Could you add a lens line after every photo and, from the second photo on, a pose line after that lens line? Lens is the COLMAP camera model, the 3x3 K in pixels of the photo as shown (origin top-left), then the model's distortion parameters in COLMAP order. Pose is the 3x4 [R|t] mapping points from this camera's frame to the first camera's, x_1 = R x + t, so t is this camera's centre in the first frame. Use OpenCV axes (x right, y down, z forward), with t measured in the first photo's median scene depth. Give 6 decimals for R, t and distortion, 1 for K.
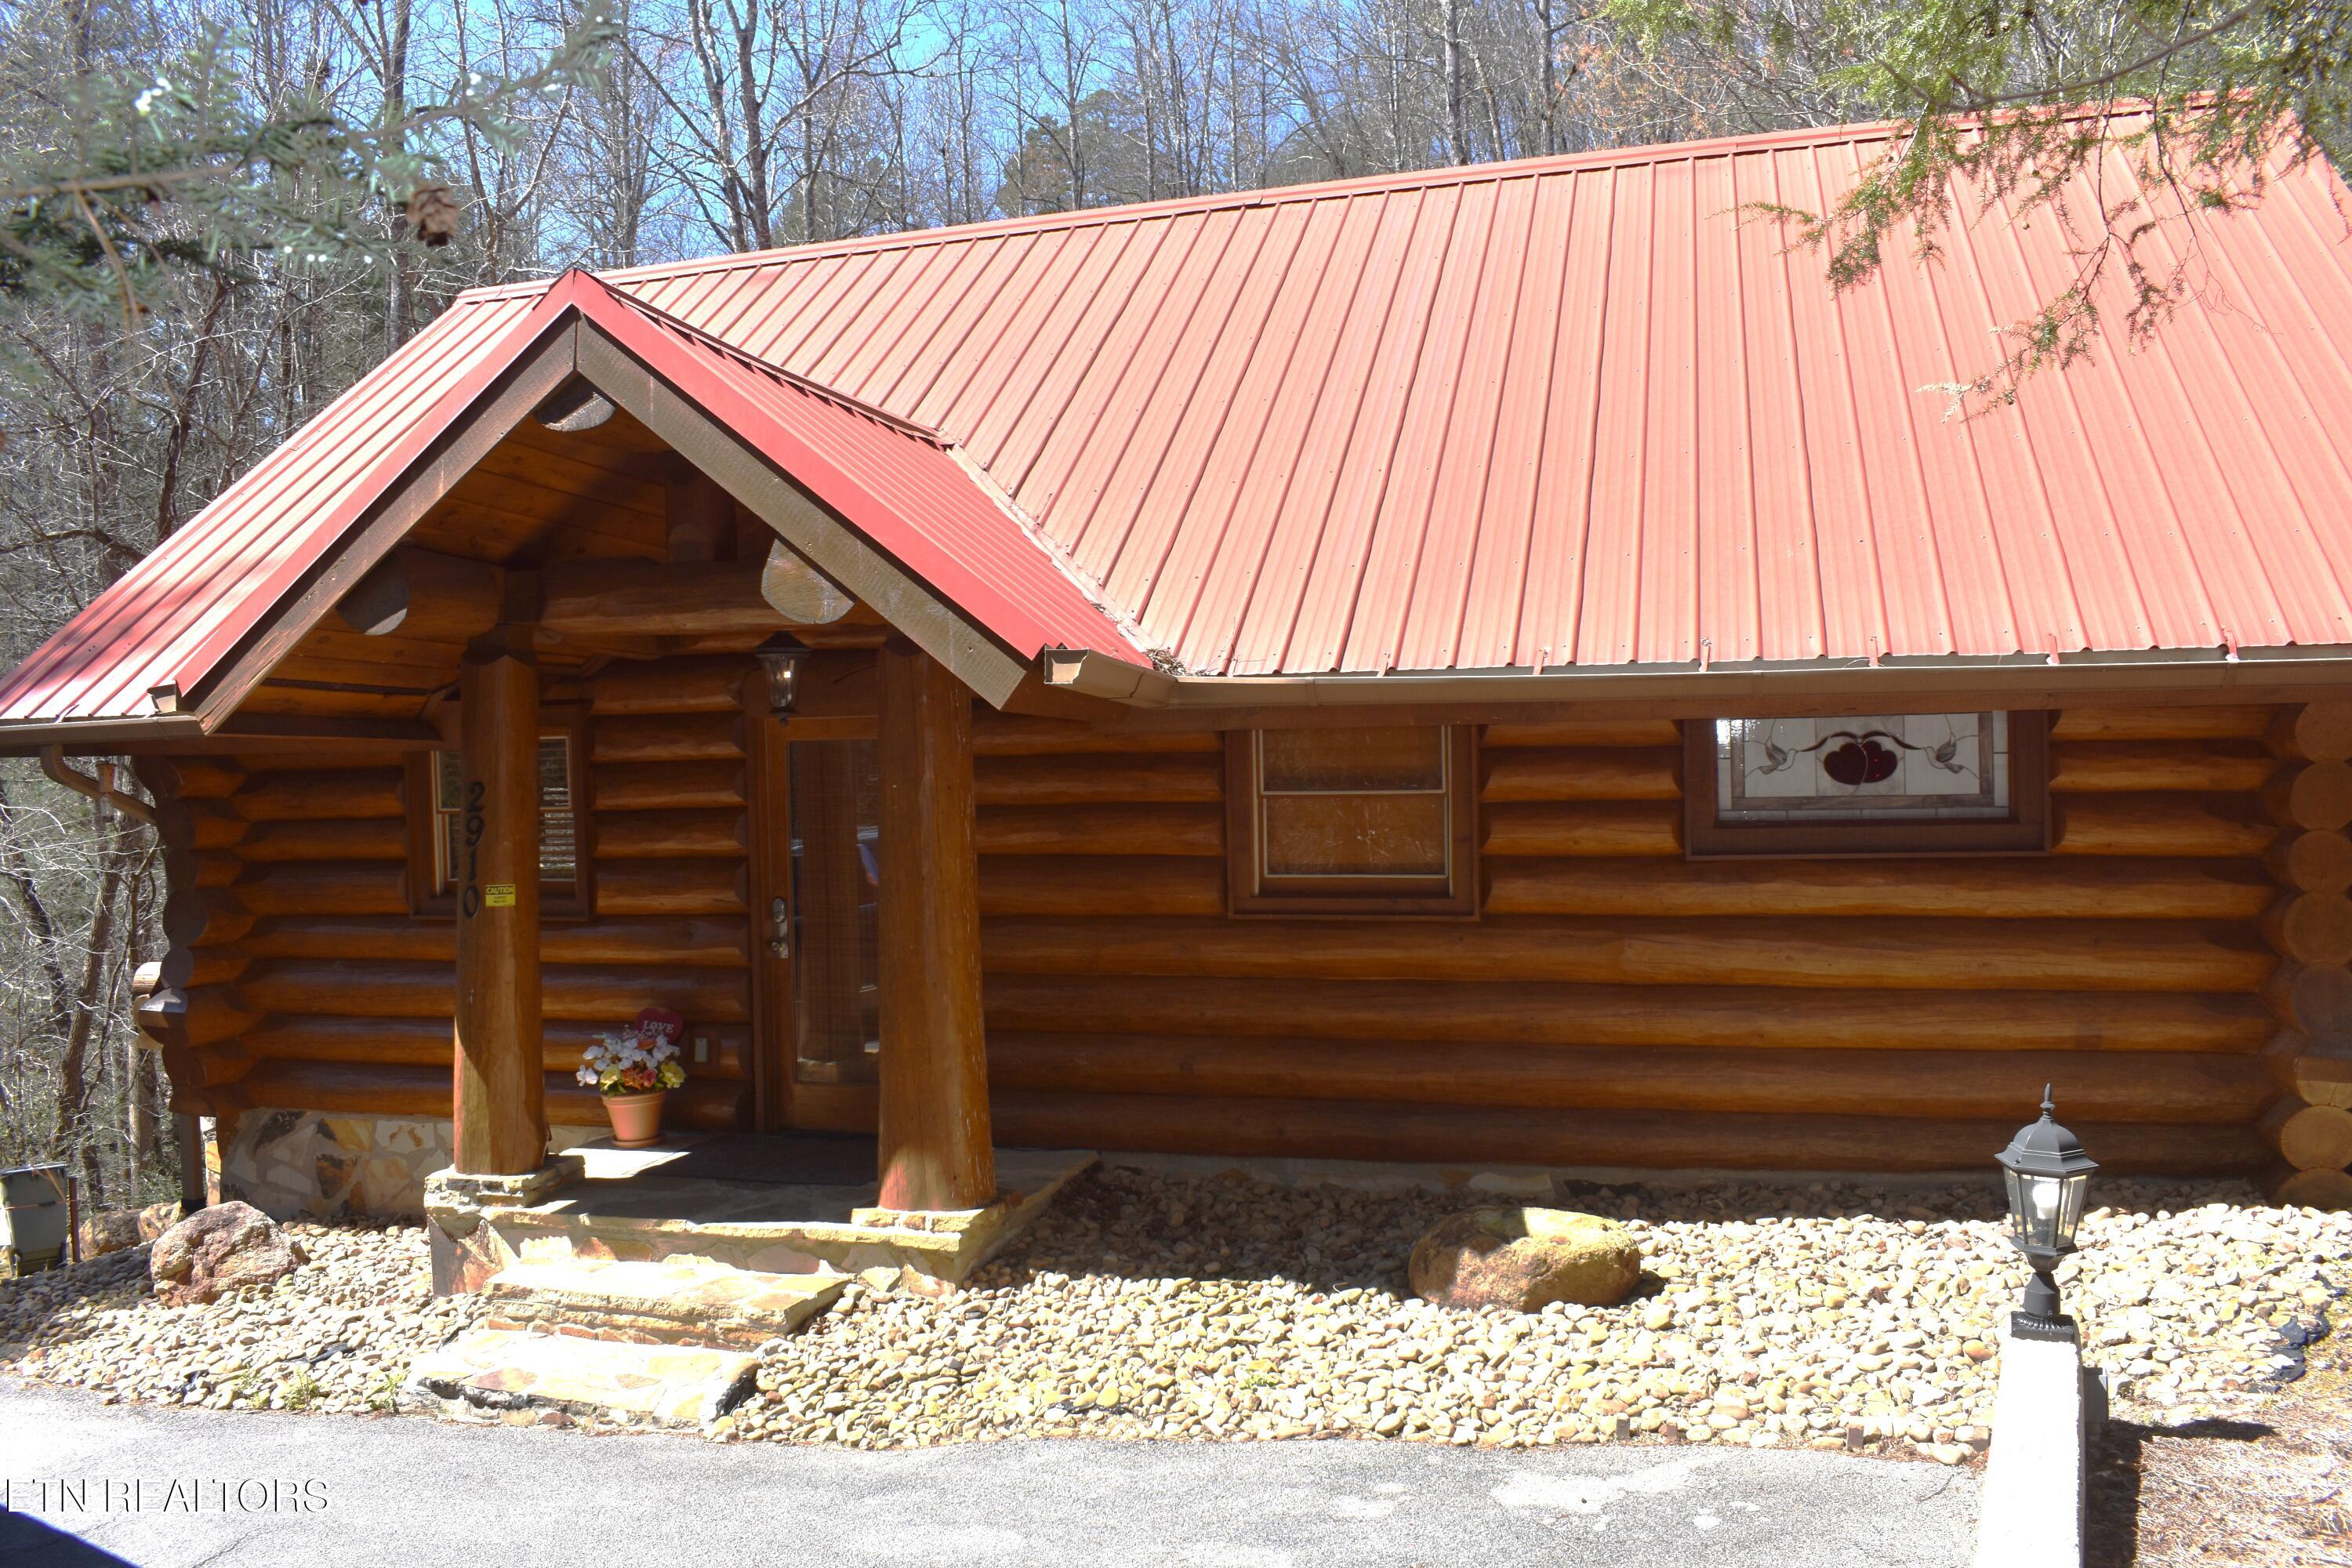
lens RADIAL K [[1851.2, 0, 1174.3], [0, 1851.2, 772.3], [0, 0, 1]] dist [-0.098521, 0.018876]
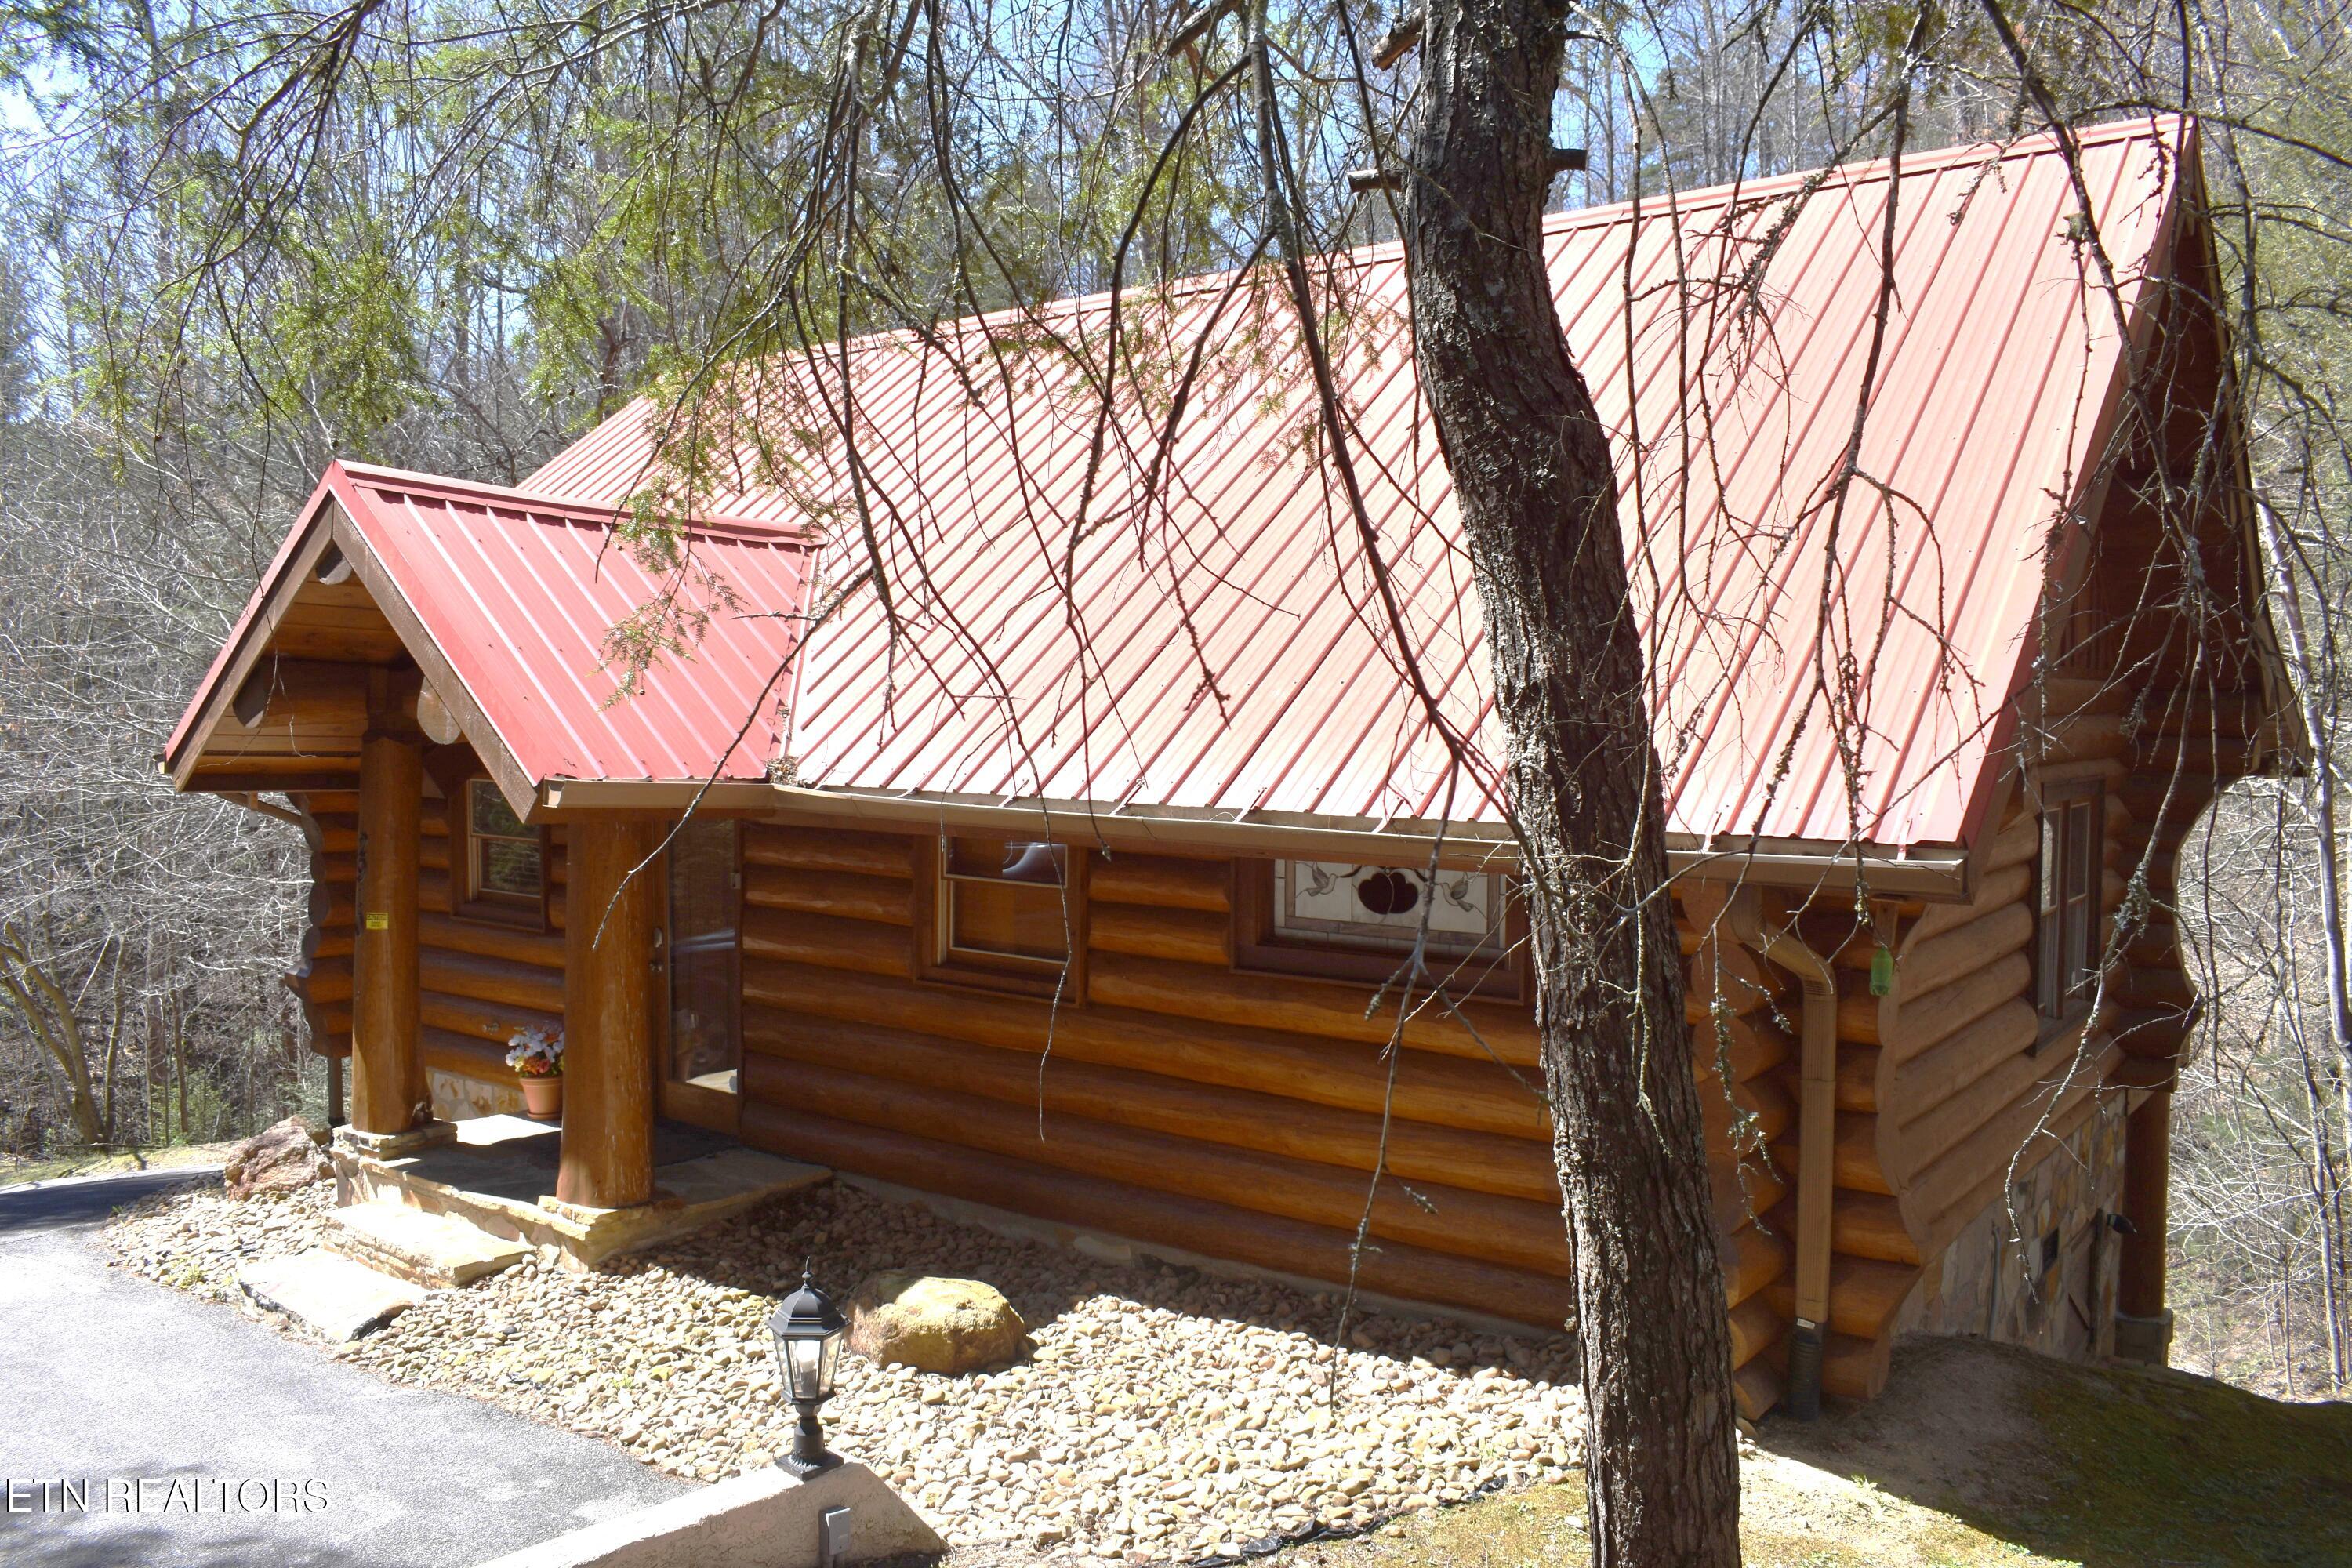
lens RADIAL K [[1851.2, 0, 1178.5], [0, 1851.2, 787.1], [0, 0, 1]] dist [-0.098521, 0.018876]
pose [[0.931153, 0.046257, -0.361682, 0.673050], [-0.031184, 0.998389, 0.047404, -0.115113], [0.363292, -0.032862, 0.931096, 0.004148]]
